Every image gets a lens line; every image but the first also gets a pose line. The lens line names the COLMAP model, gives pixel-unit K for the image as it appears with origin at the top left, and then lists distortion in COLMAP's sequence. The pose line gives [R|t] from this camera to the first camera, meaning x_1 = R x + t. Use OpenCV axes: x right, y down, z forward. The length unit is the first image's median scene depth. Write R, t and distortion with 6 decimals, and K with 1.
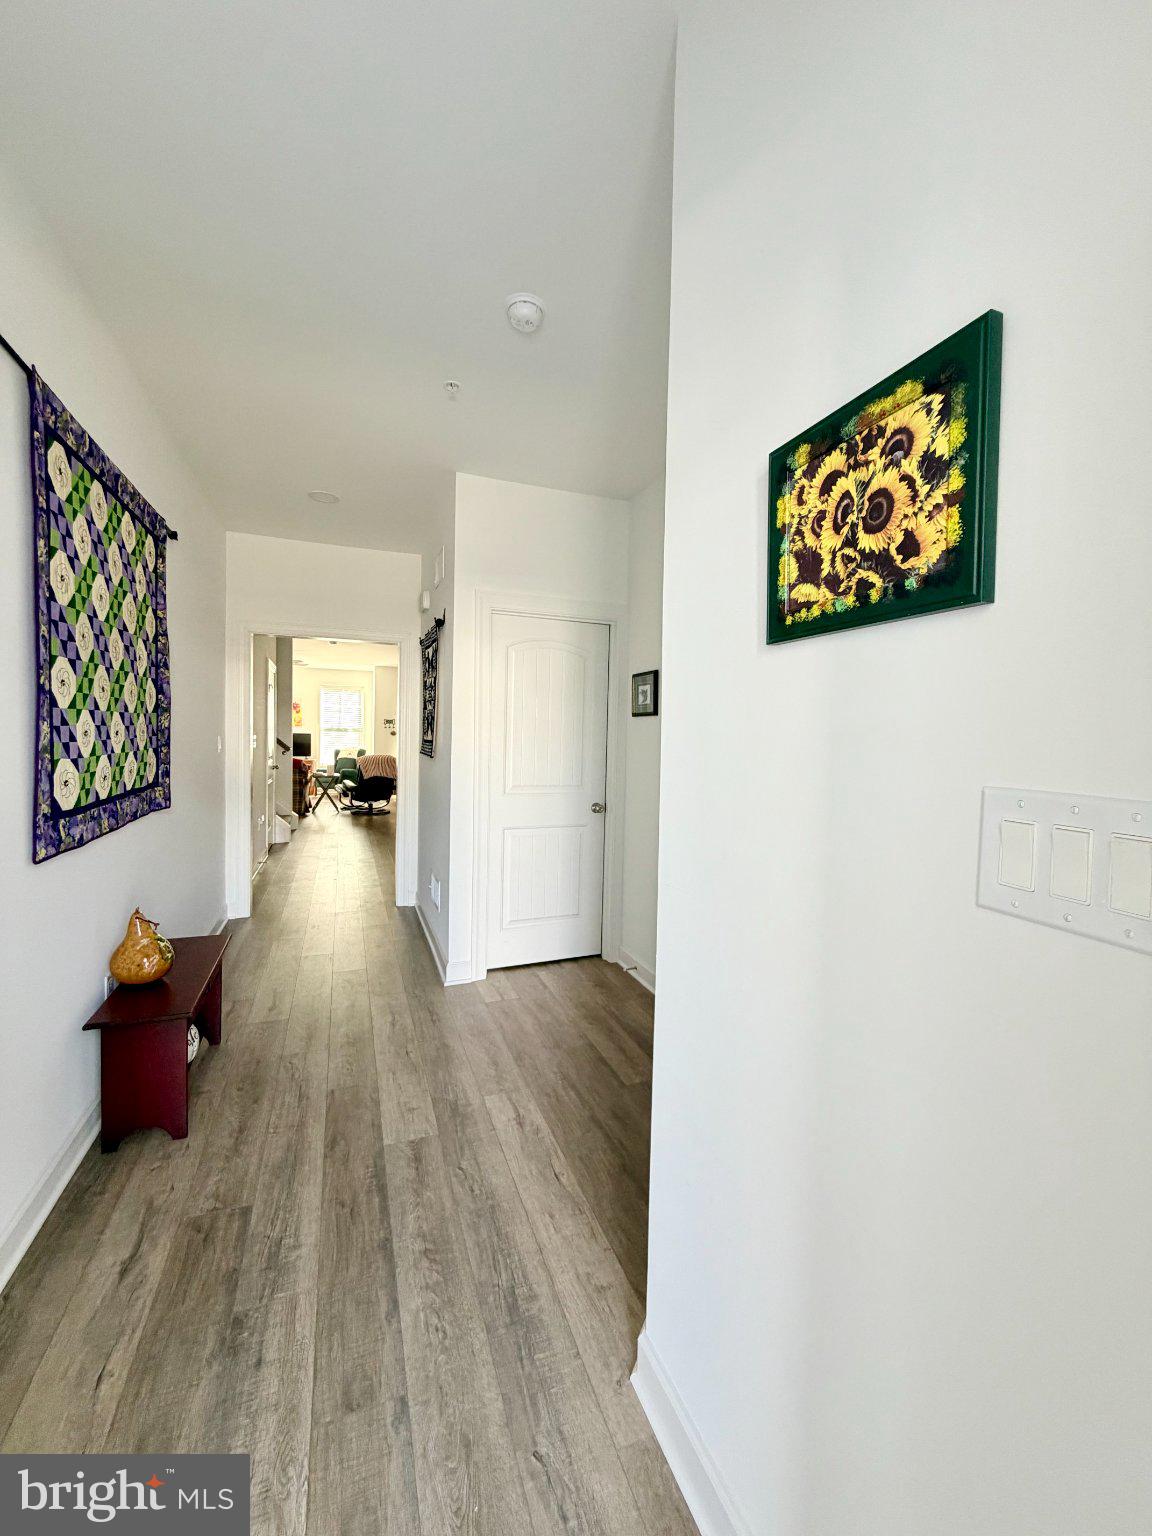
lens RADIAL K [[611.4, 0, 576.0], [0, 611.4, 768.0], [0, 0, 1]] dist [0.000040, 0.000006]
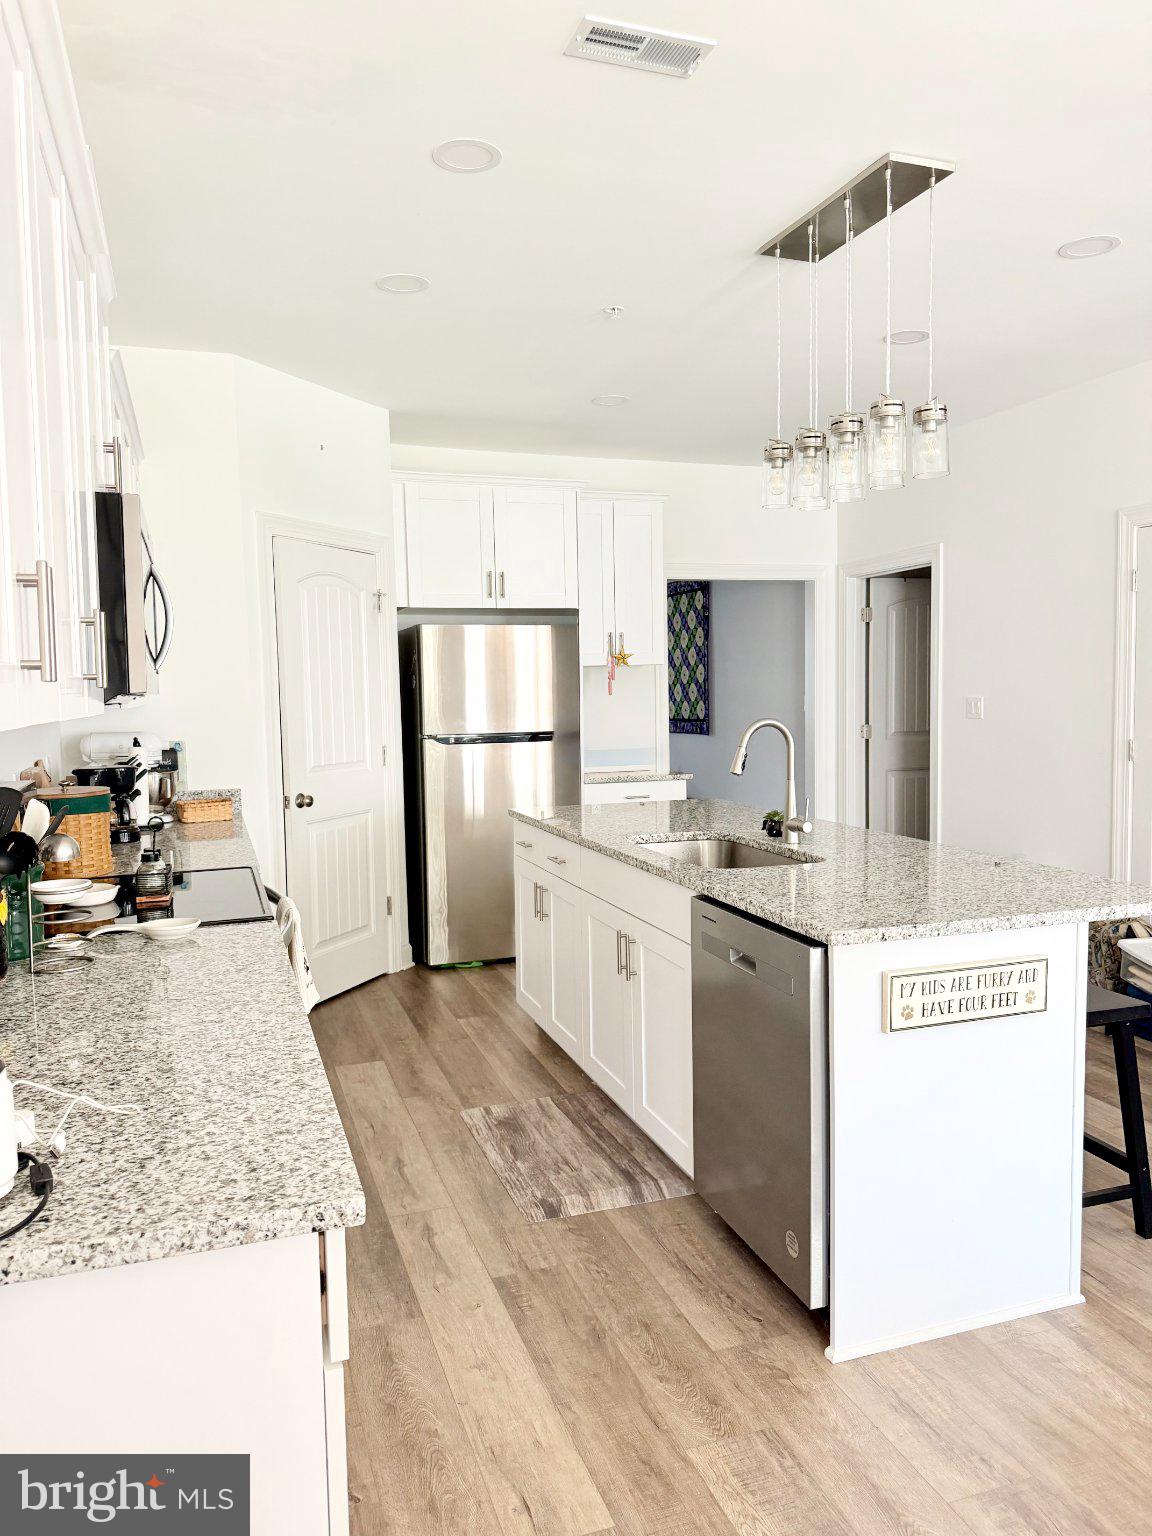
lens RADIAL K [[1073.1, 0, 576.0], [0, 1073.1, 768.0], [0, 0, 1]] dist [0.124400, -0.206541]
pose [[-0.998254, 0.044905, 0.038378, -0.382639], [0.049837, 0.989027, 0.139077, -0.353589], [-0.031711, 0.140747, -0.989538, 4.940023]]
